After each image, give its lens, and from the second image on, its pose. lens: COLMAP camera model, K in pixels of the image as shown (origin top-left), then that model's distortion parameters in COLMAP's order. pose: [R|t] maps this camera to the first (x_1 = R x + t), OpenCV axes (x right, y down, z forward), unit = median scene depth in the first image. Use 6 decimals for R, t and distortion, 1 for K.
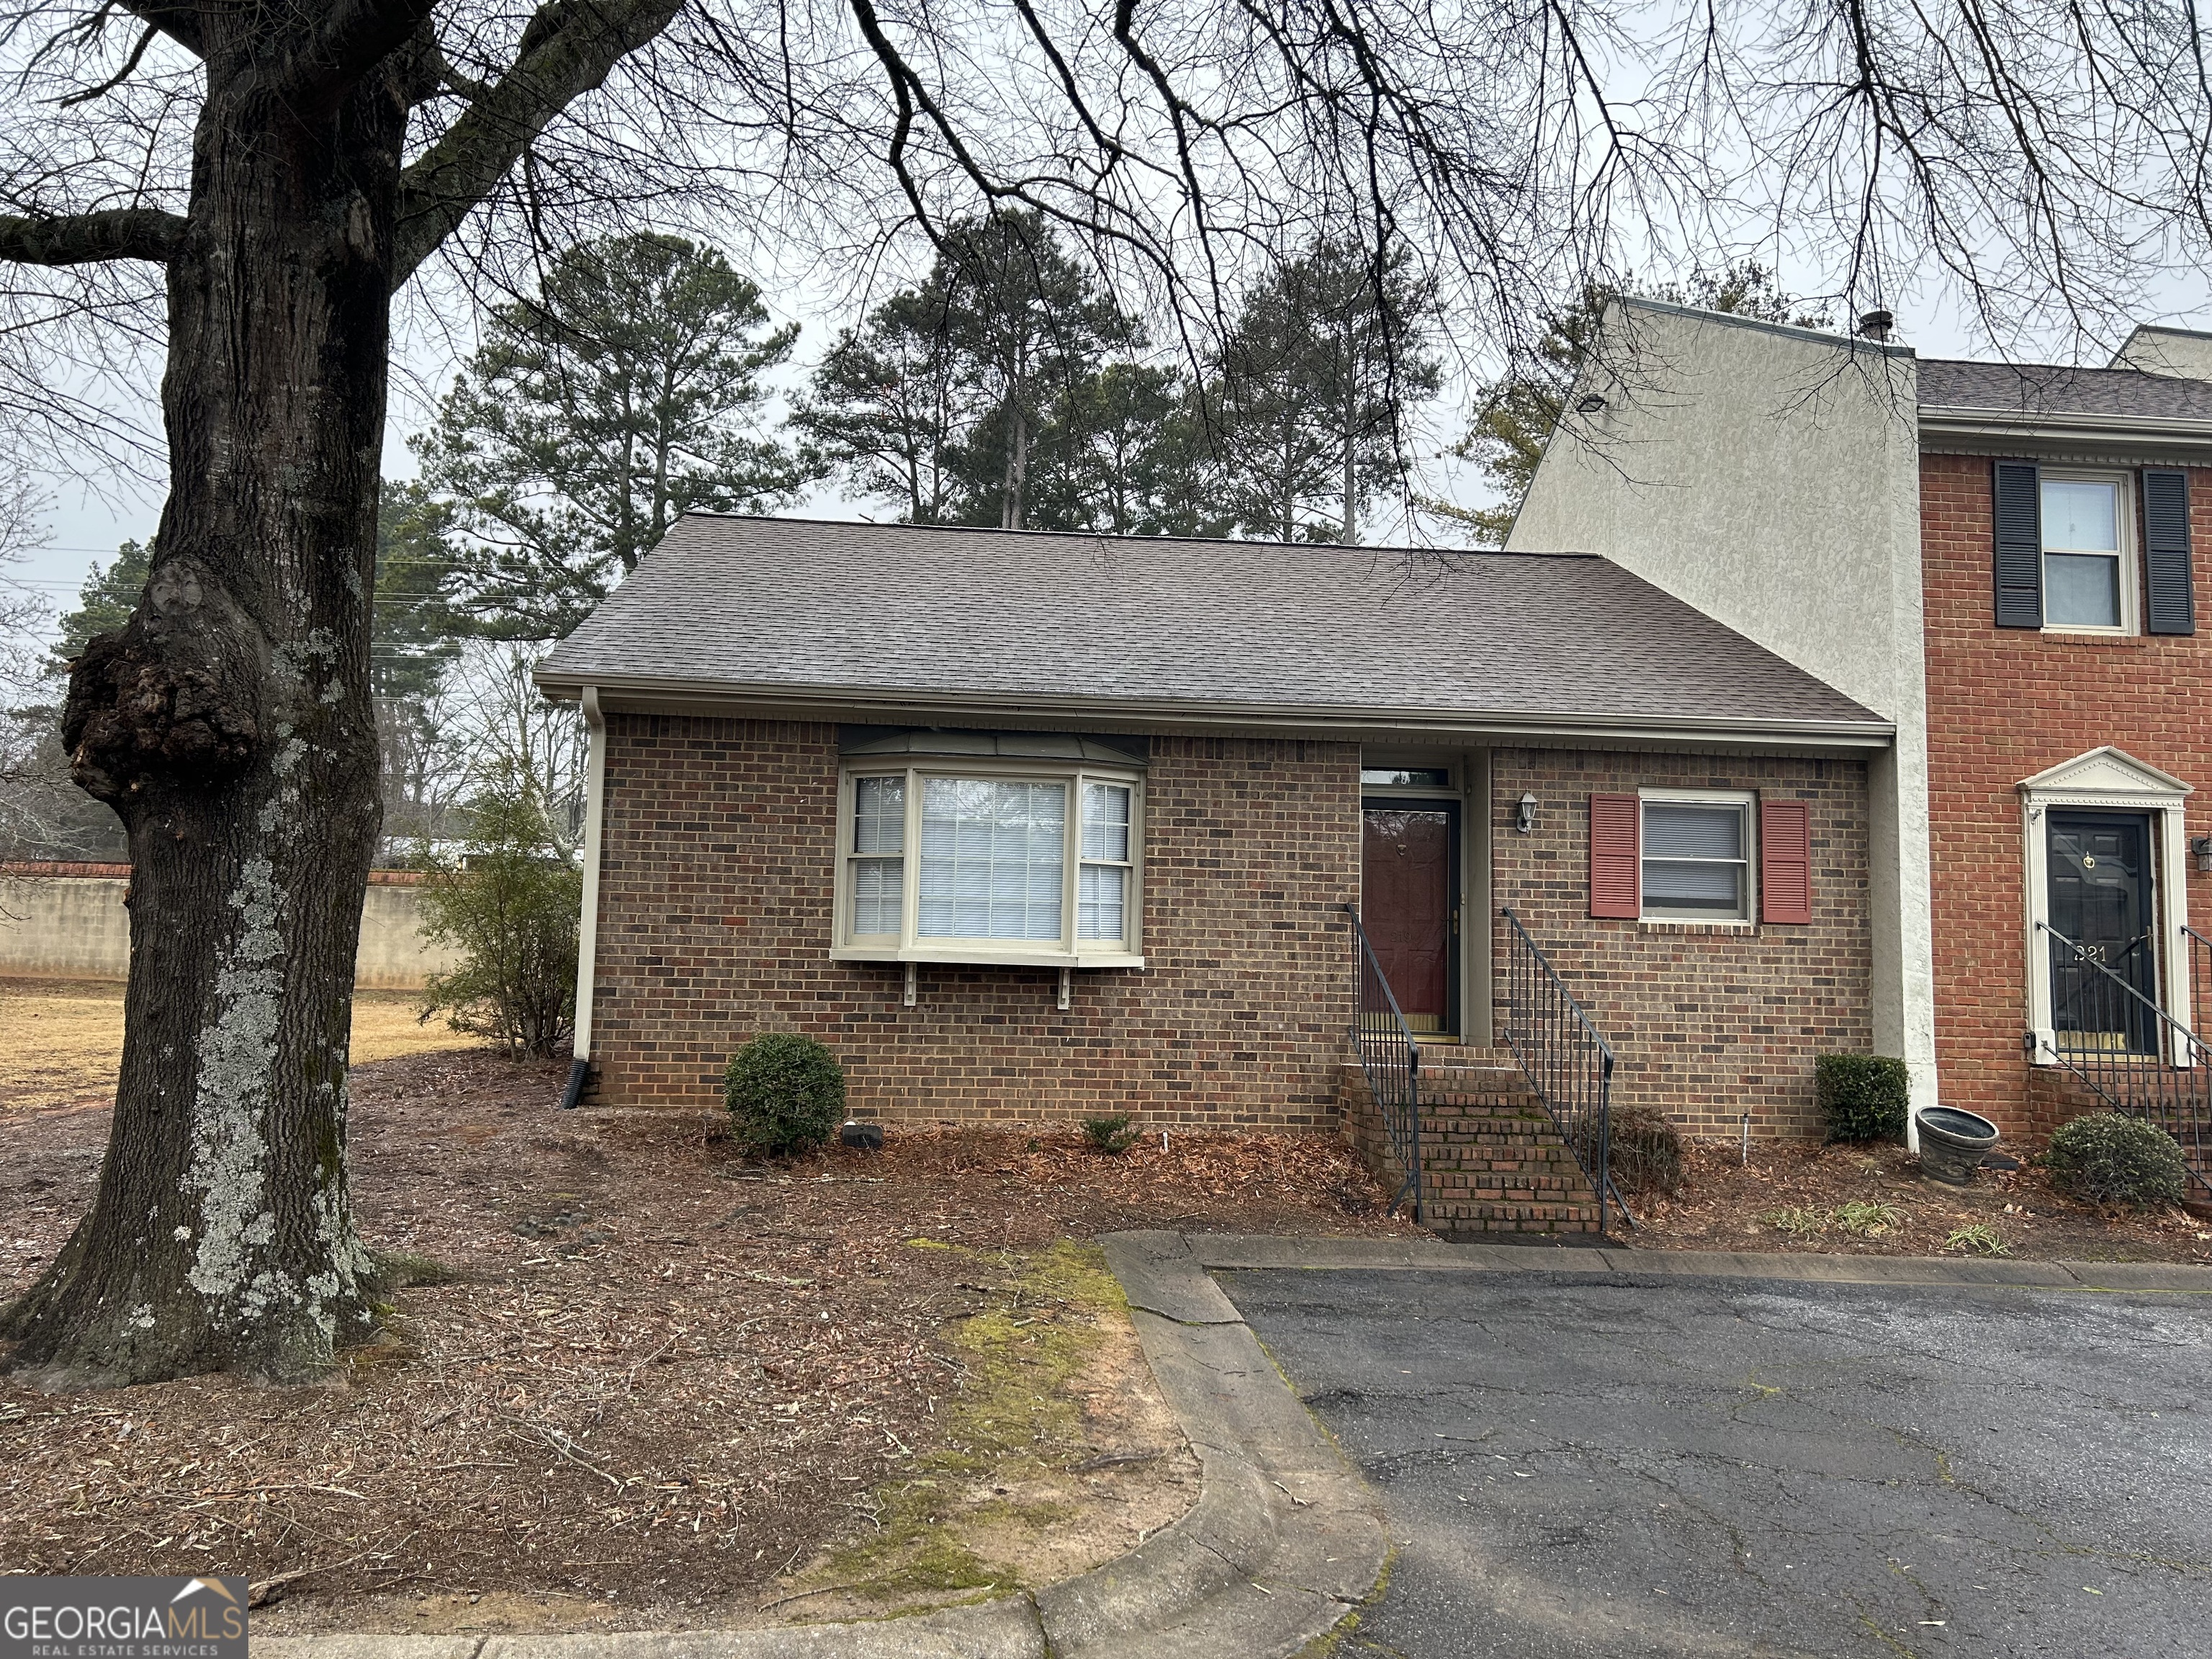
lens RADIAL K [[1626.3, 0, 1104.7], [0, 1626.3, 831.1], [0, 0, 1]] dist [0.153786, -0.175850]
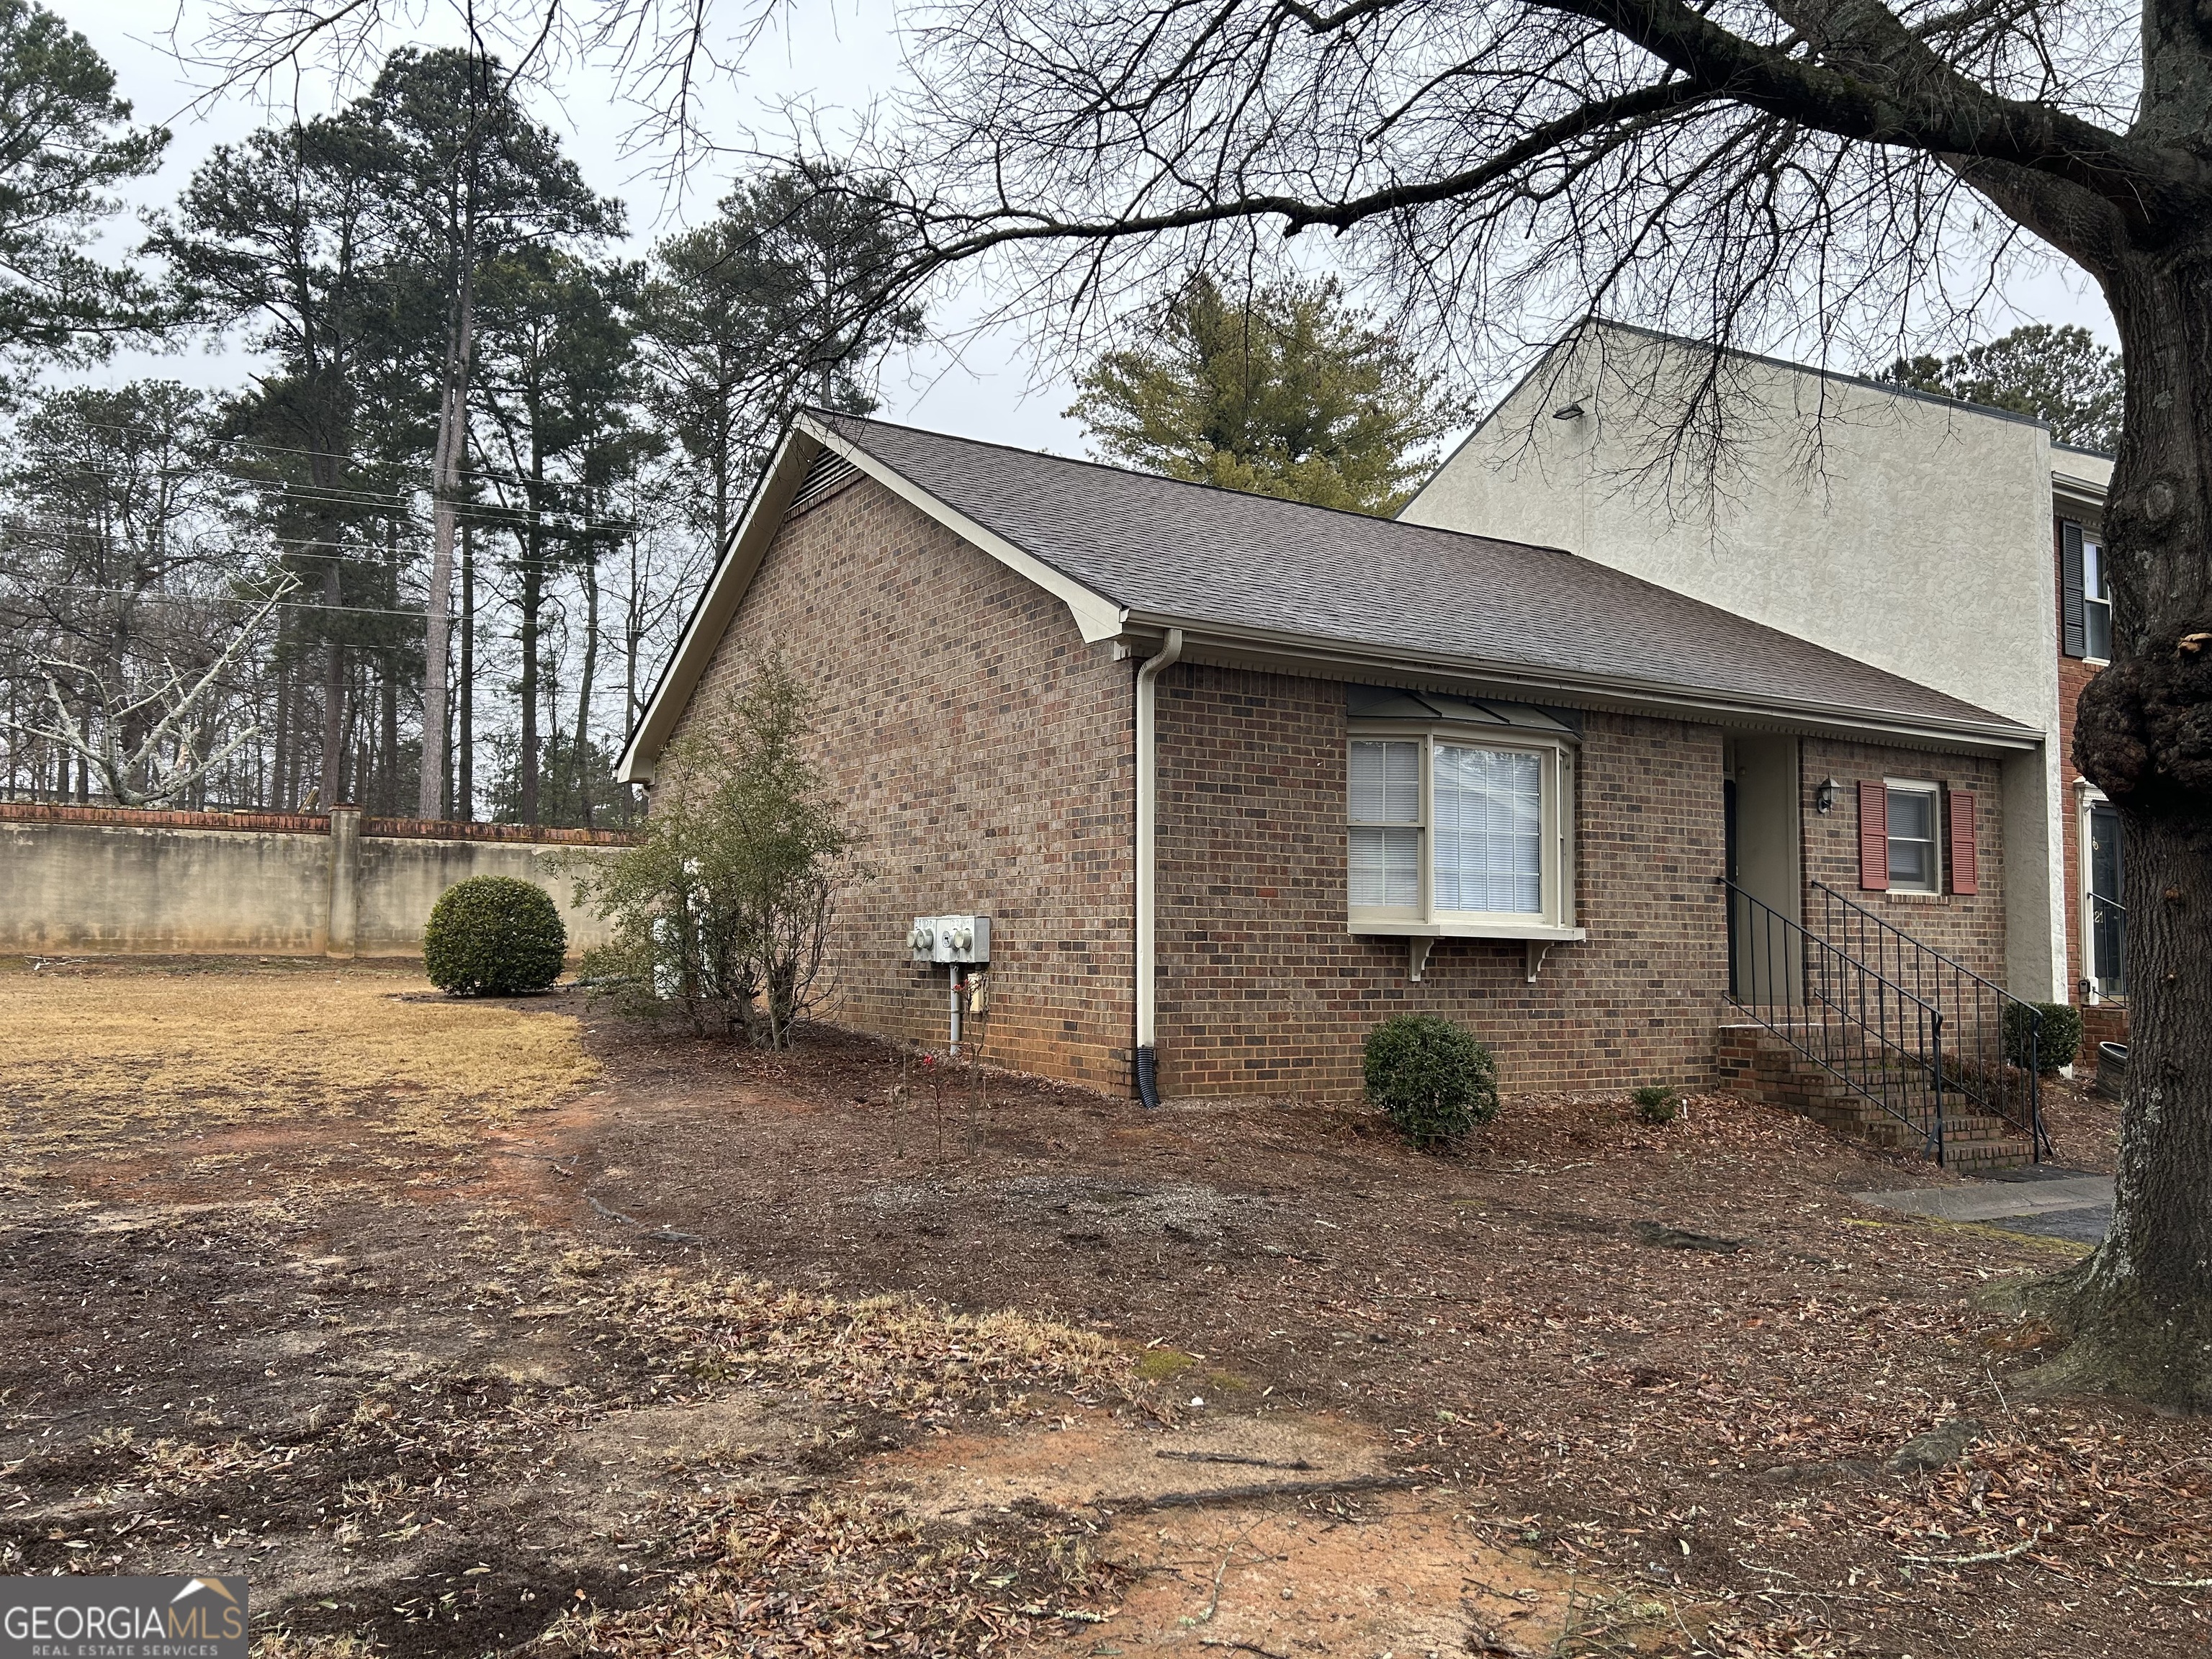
lens RADIAL K [[1651.6, 0, 1102.9], [0, 1651.6, 828.2], [0, 0, 1]] dist [0.055070, -0.055545]
pose [[0.899597, 0.019097, 0.436304, -0.679494], [-0.035113, 0.998972, 0.028672, -0.004446], [-0.435308, -0.041113, 0.899342, 0.195202]]
